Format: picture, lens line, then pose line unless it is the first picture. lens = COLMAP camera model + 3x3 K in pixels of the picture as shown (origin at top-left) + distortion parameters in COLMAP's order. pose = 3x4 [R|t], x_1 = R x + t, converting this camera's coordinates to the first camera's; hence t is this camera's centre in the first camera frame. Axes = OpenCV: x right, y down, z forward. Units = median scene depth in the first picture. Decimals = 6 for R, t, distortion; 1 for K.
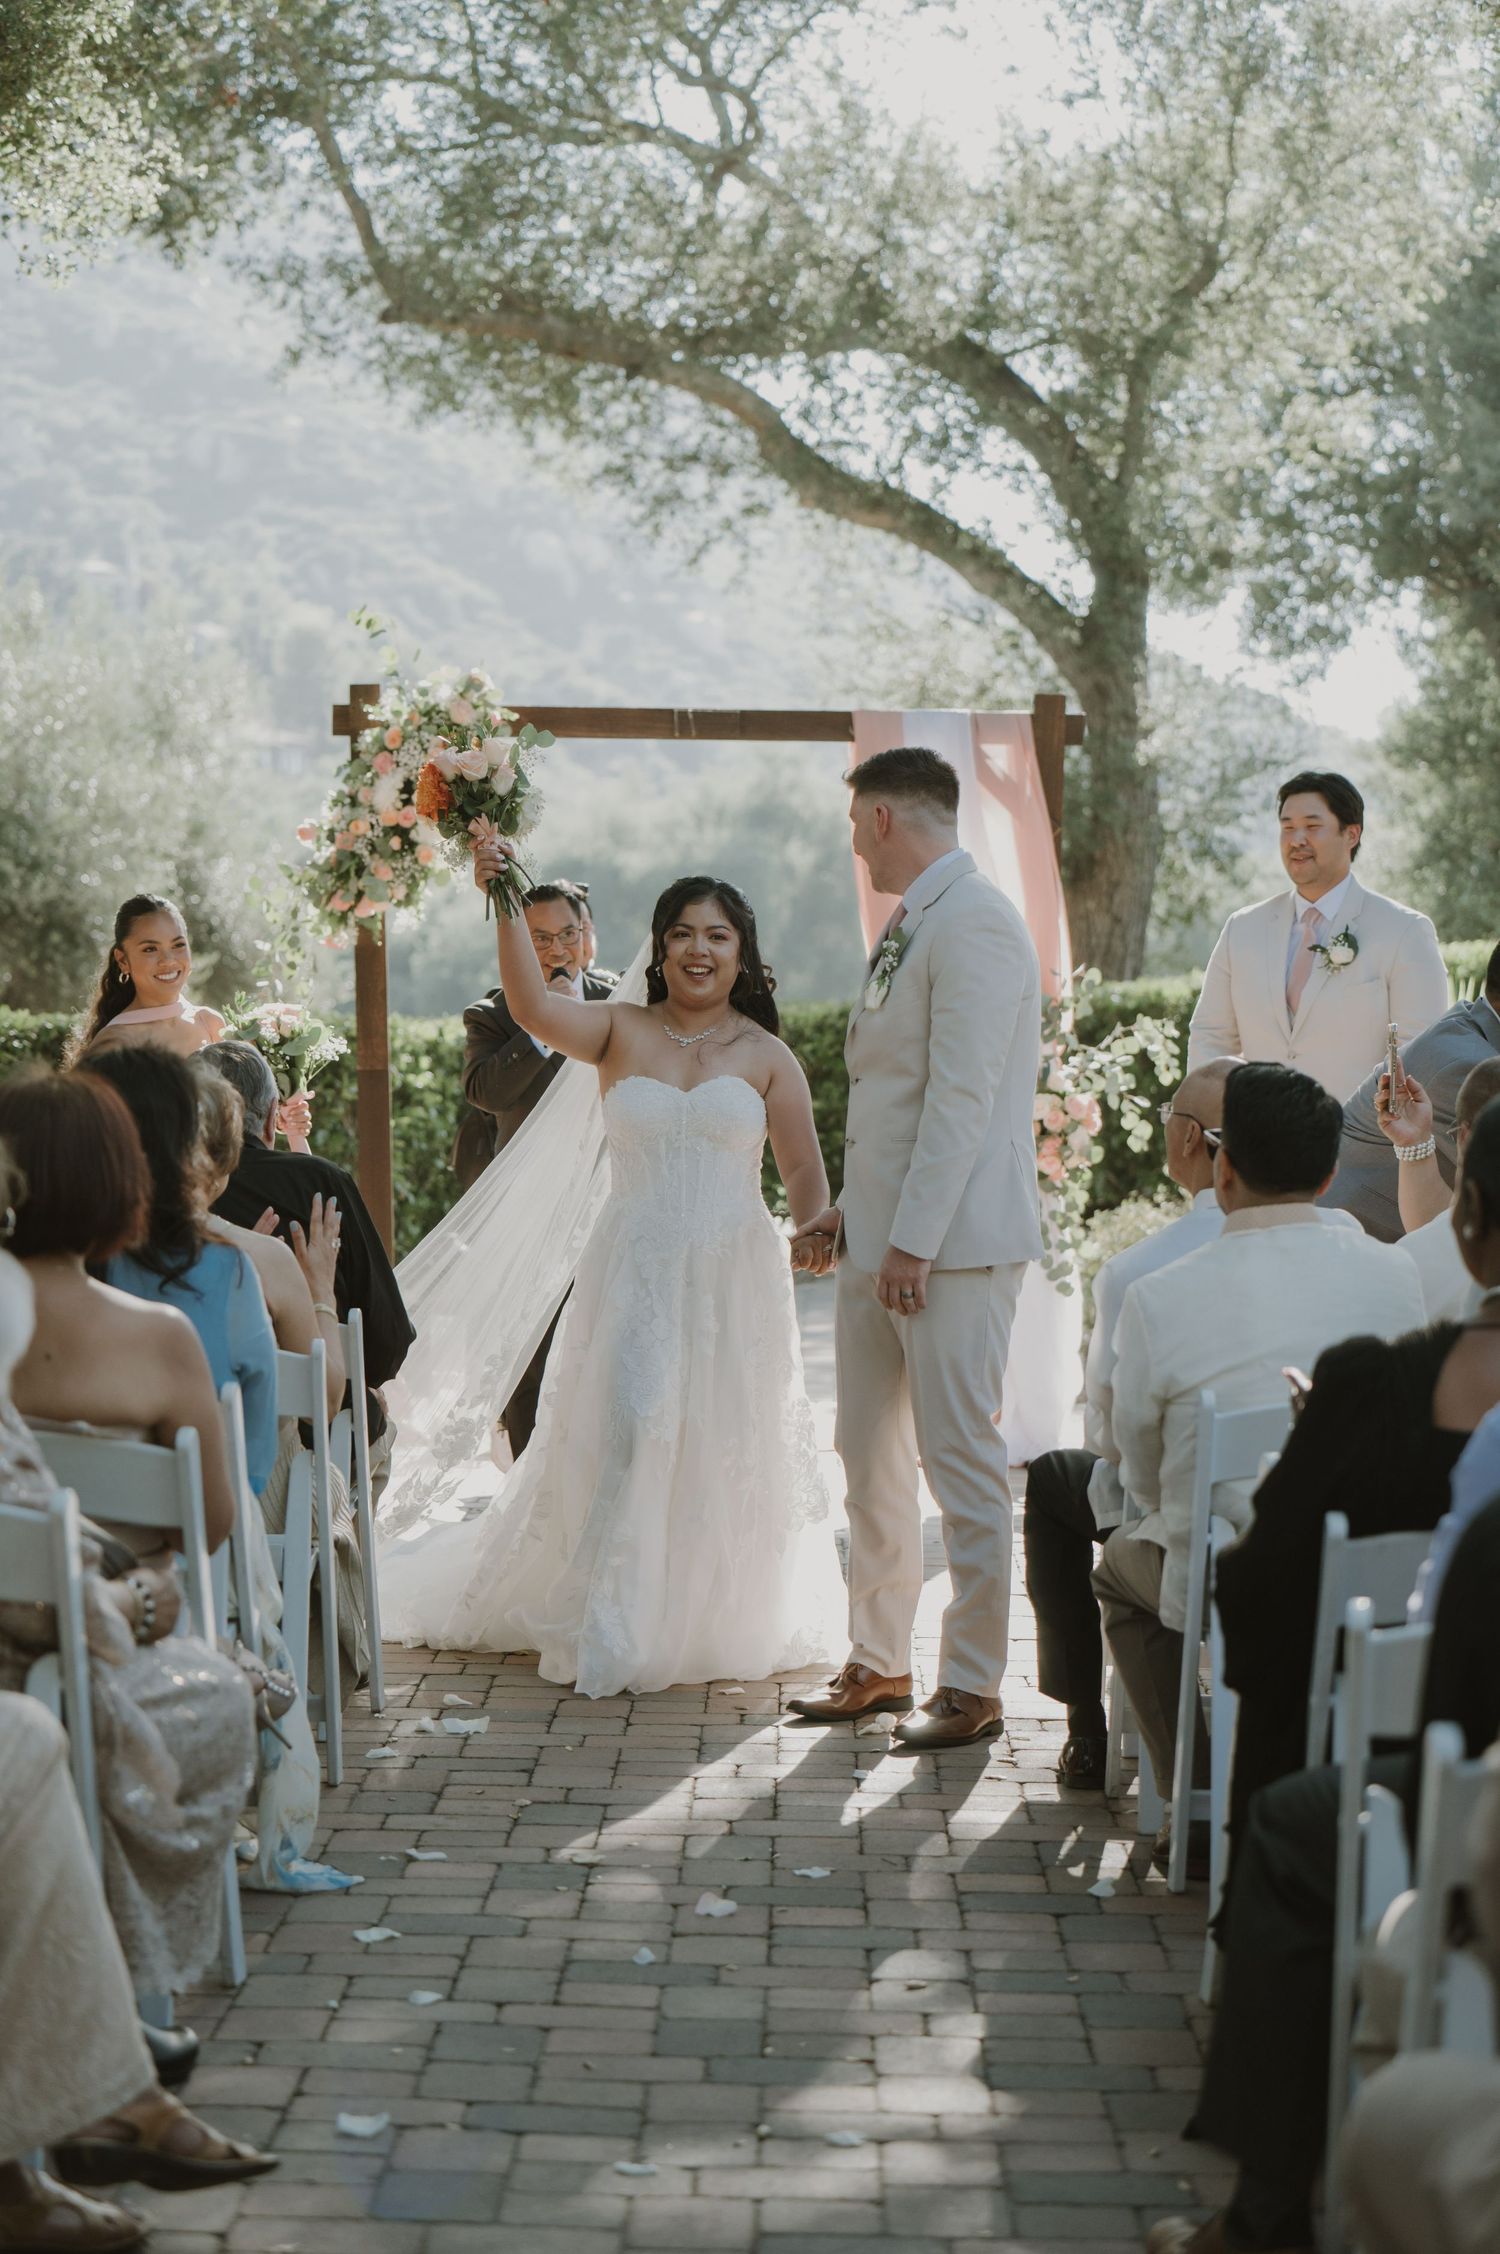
lens RADIAL K [[4253.0, 0, 750.0], [0, 4253.0, 1127.0], [0, 0, 1]] dist [-0.078288, -0.270019]
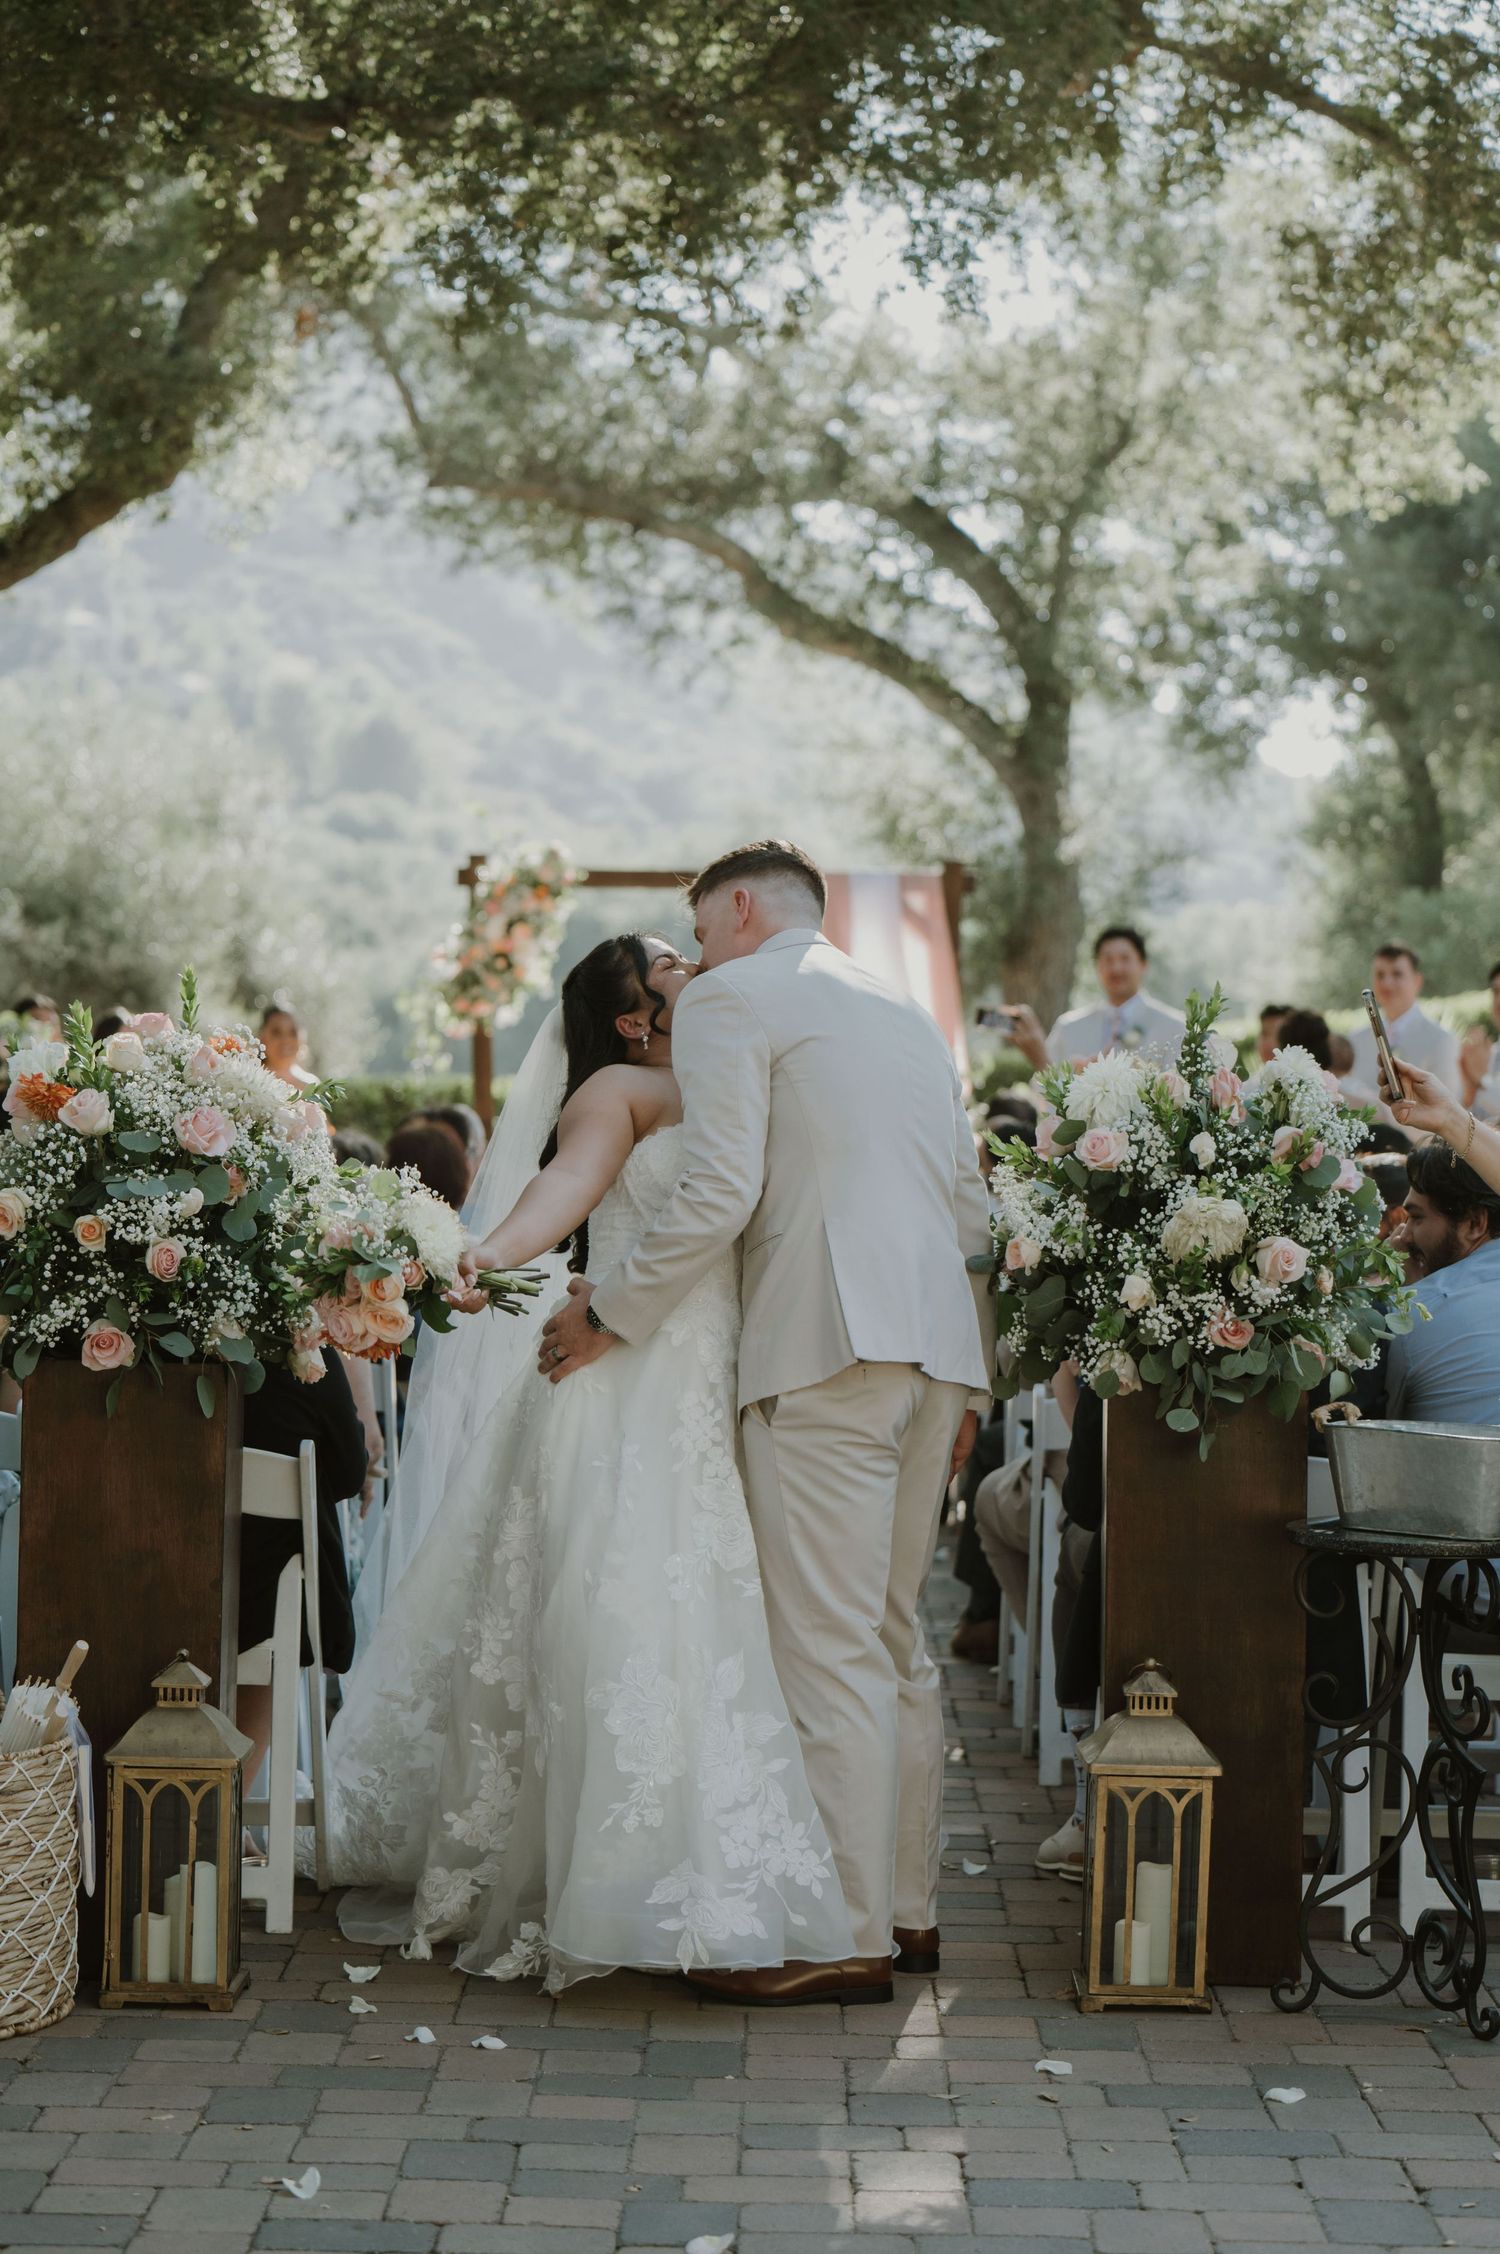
lens RADIAL K [[4253.0, 0, 750.0], [0, 4253.0, 1127.0], [0, 0, 1]] dist [-0.078288, -0.270019]
pose [[0.999982, 0.001542, 0.005819, -0.002498], [-0.001477, 0.999938, -0.011015, 0.002066], [-0.005836, 0.011006, 0.999922, -0.180986]]
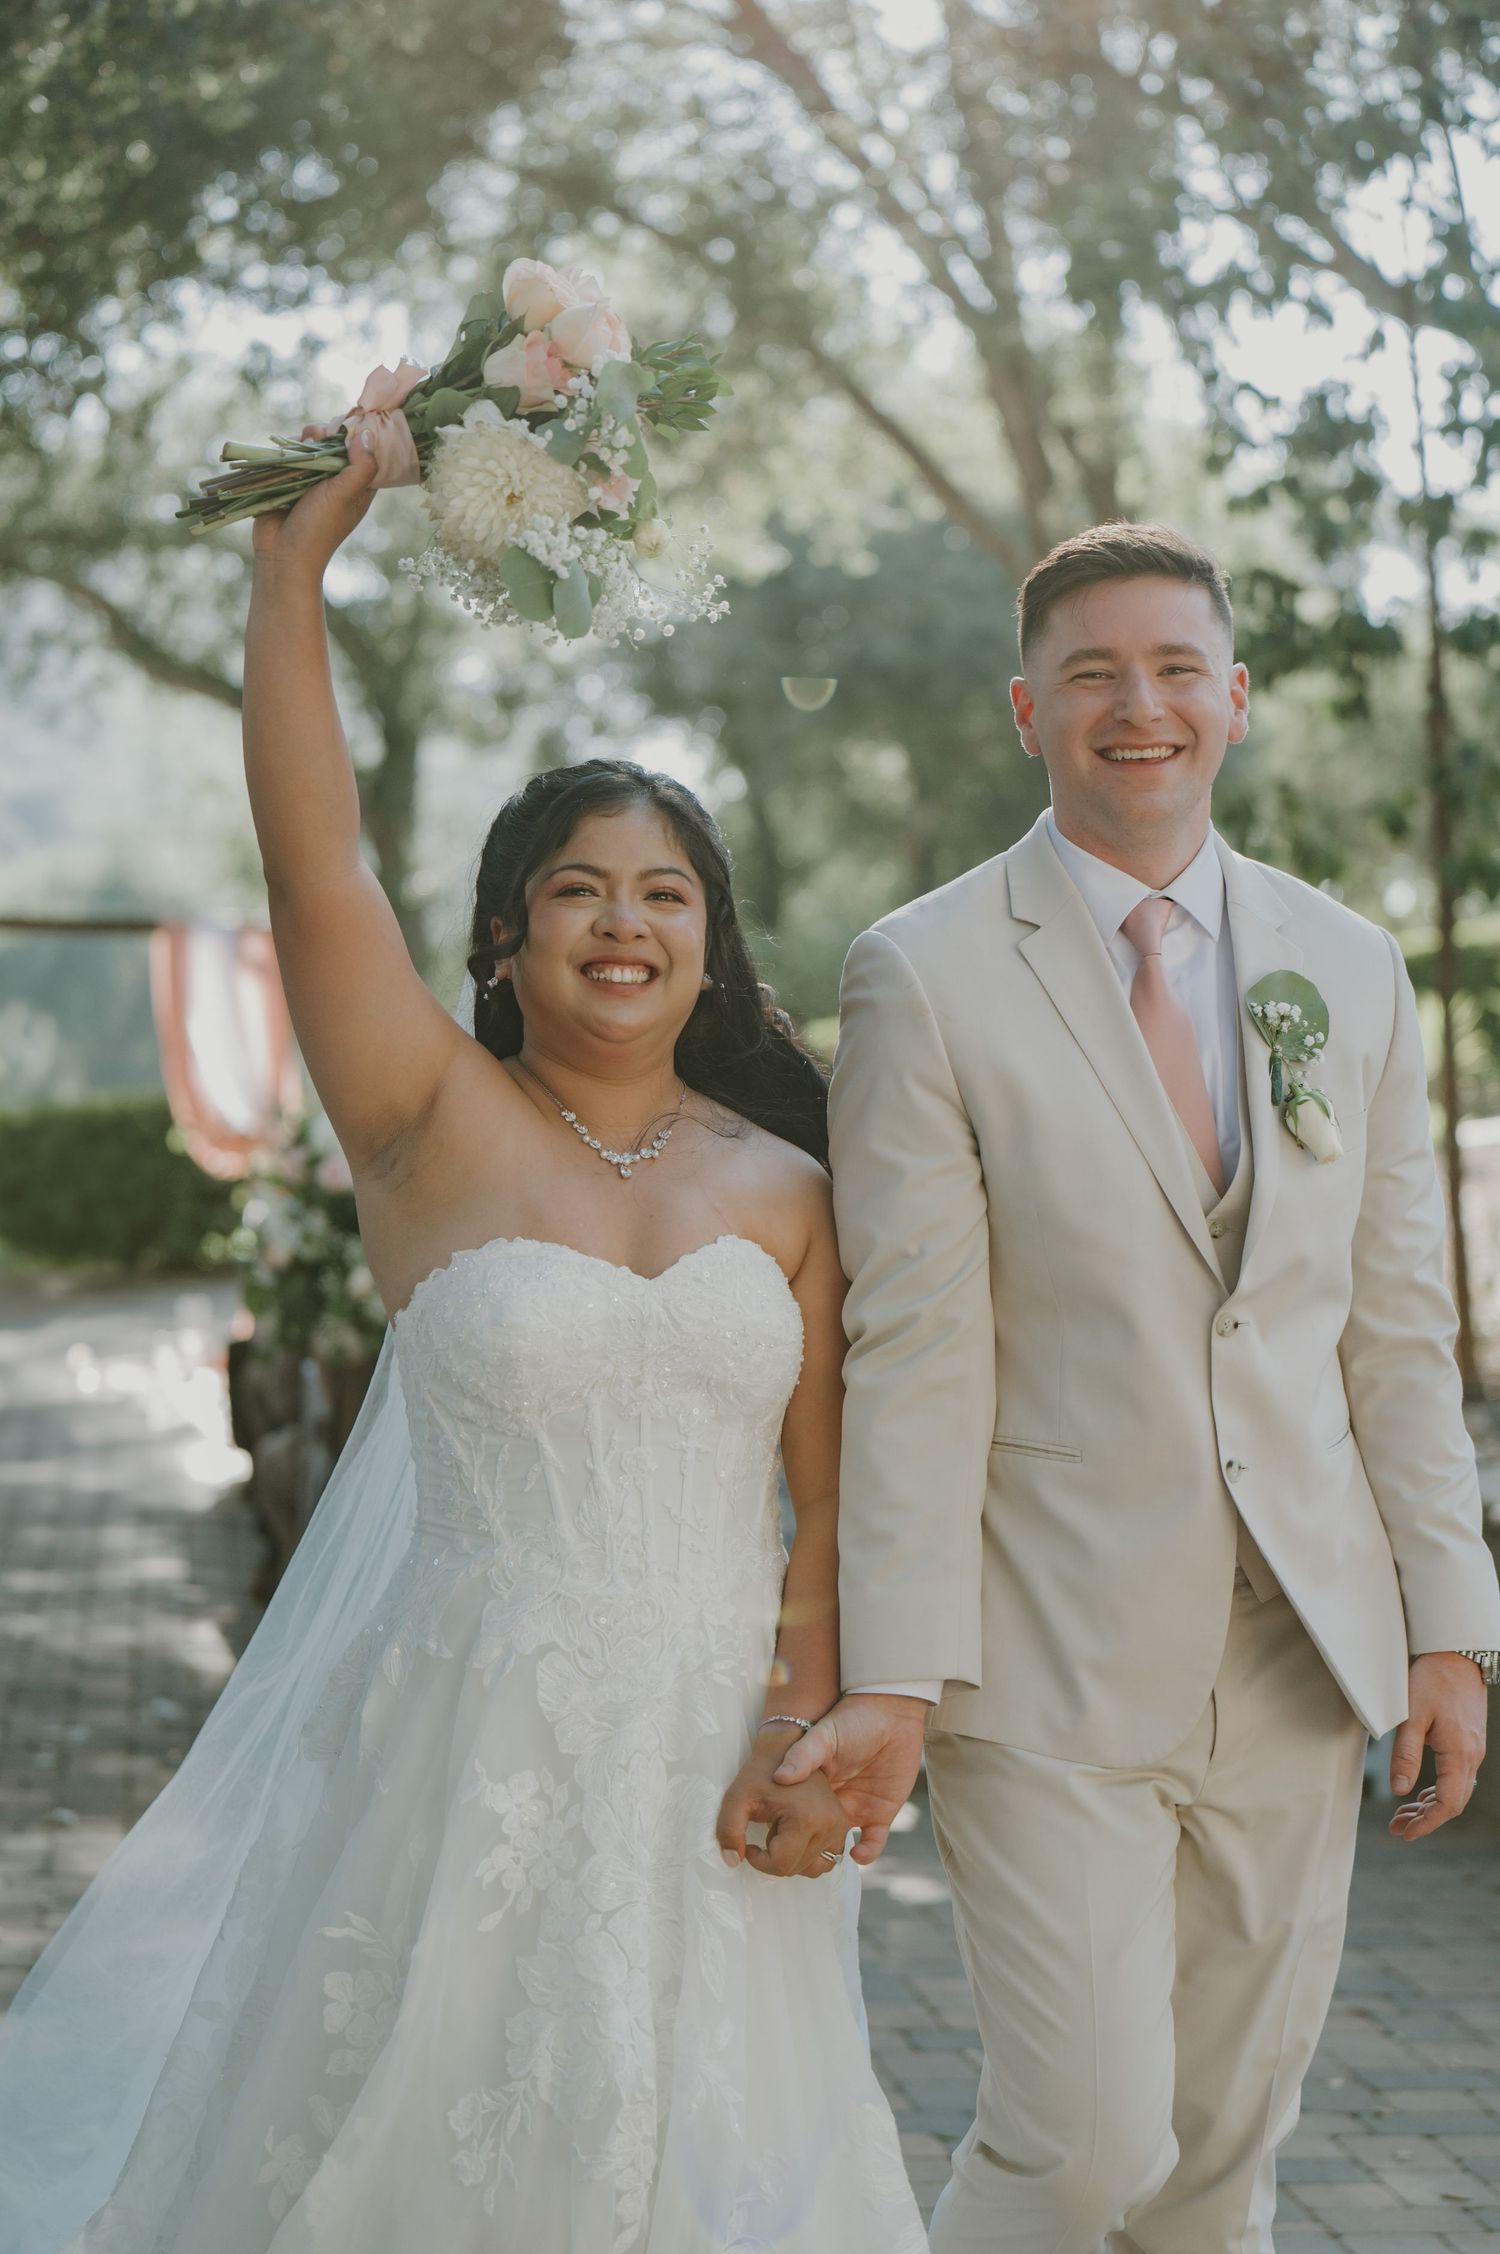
lens RADIAL K [[4253.0, 0, 750.0], [0, 4253.0, 1127.0], [0, 0, 1]] dist [-0.078288, -0.270019]
pose [[0.988417, 0.008436, 0.151528, 0.001565], [-0.006019, 0.999847, -0.016401, 0.002165], [-0.151643, 0.015299, 0.988317, -0.247900]]
